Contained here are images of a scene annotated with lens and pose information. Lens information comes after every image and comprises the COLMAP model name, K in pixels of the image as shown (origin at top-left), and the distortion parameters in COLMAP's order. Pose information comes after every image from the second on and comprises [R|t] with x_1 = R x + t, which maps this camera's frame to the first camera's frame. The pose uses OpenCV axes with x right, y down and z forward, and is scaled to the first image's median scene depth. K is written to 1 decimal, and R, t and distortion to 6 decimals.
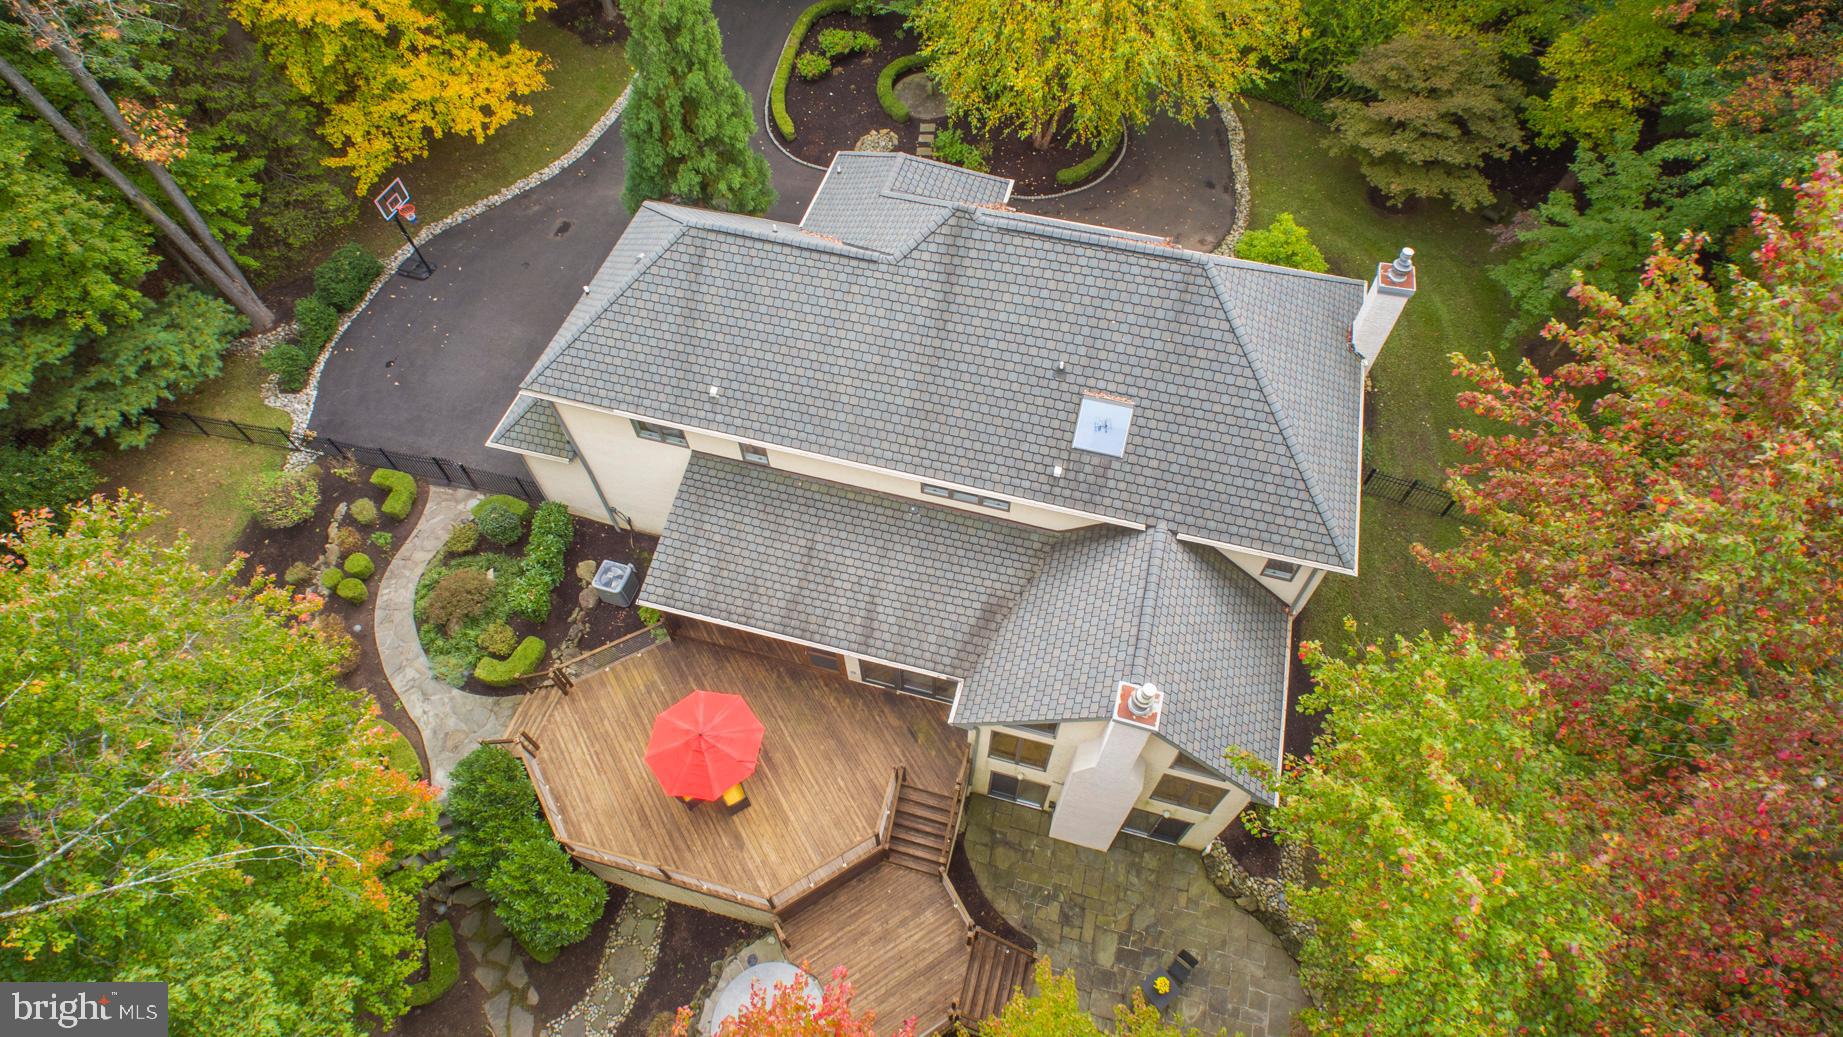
lens RADIAL K [[945.7, 0, 930.5], [0, 945.7, 522.7], [0, 0, 1]] dist [0.002224, 0.011927]
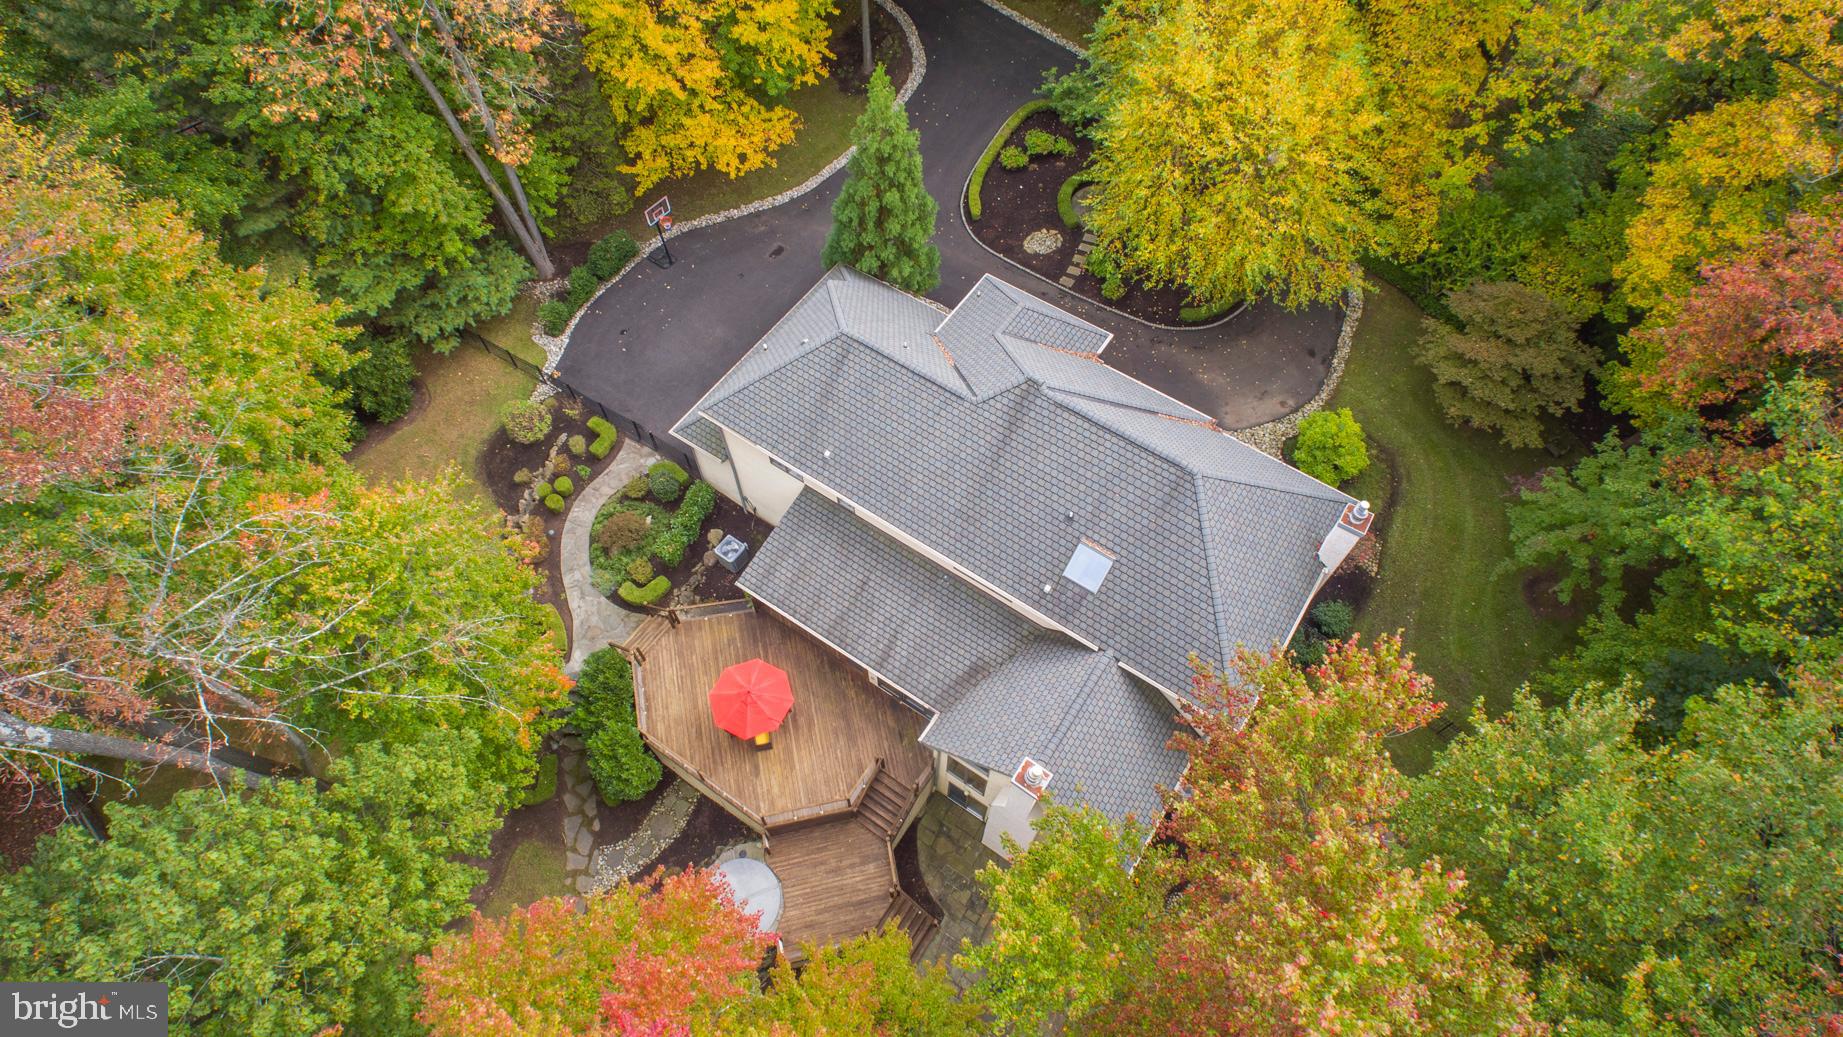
lens RADIAL K [[945.7, 0, 930.5], [0, 945.7, 522.7], [0, 0, 1]] dist [0.002224, 0.011927]
pose [[0.946620, 0.285367, -0.149919, 0.114966], [-0.277881, 0.958123, 0.069161, -0.143612], [0.163376, -0.023809, 0.986276, -0.255918]]
